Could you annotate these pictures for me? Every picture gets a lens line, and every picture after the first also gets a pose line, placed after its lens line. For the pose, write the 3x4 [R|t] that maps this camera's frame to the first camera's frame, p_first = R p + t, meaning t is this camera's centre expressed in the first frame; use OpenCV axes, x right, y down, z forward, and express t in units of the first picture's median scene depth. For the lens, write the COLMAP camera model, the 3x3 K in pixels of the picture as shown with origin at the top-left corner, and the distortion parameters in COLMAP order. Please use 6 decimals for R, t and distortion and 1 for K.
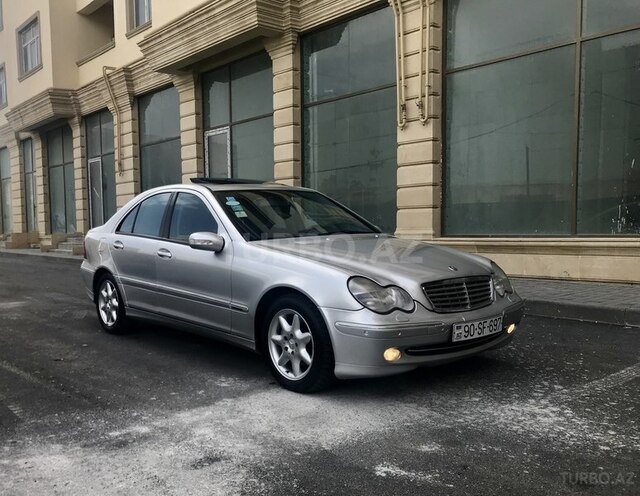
lens RADIAL K [[611.9, 0, 318.5], [0, 611.9, 284.3], [0, 0, 1]] dist [-0.014920, 0.006351]
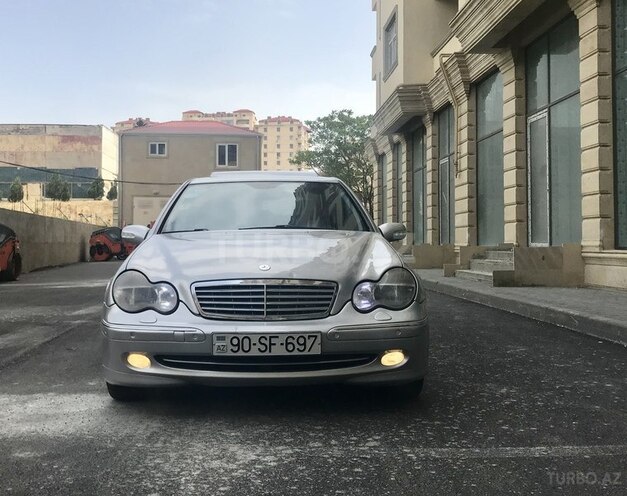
lens RADIAL K [[776.9, 0, 314.7], [0, 776.9, 206.8], [0, 0, 1]] dist [0.003069, -0.001959]
pose [[0.787173, -0.018830, -0.616445, 0.876832], [-0.068222, 0.990741, -0.117380, 0.010098], [0.612948, 0.134453, 0.778600, 0.235190]]
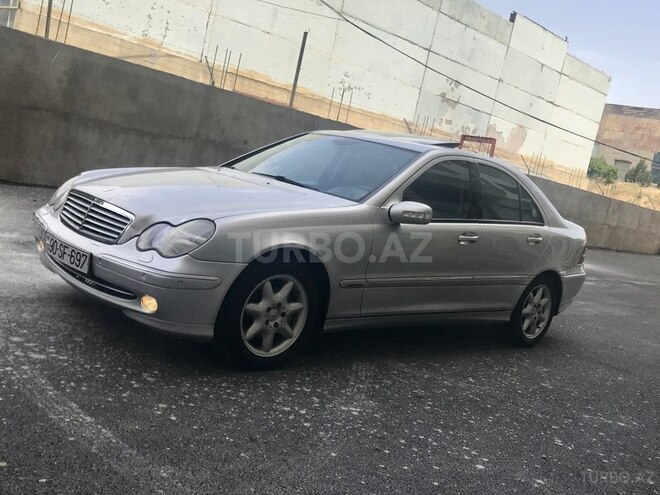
lens RADIAL K [[749.9, 0, 330.0], [0, 749.9, 247.5], [0, 0, 1]] dist [0.011697, 0.007655]
pose [[0.047300, 0.142751, -0.988628, 1.267050], [-0.304666, 0.944636, 0.121823, -0.170074], [0.951284, 0.295439, 0.088173, 1.199647]]
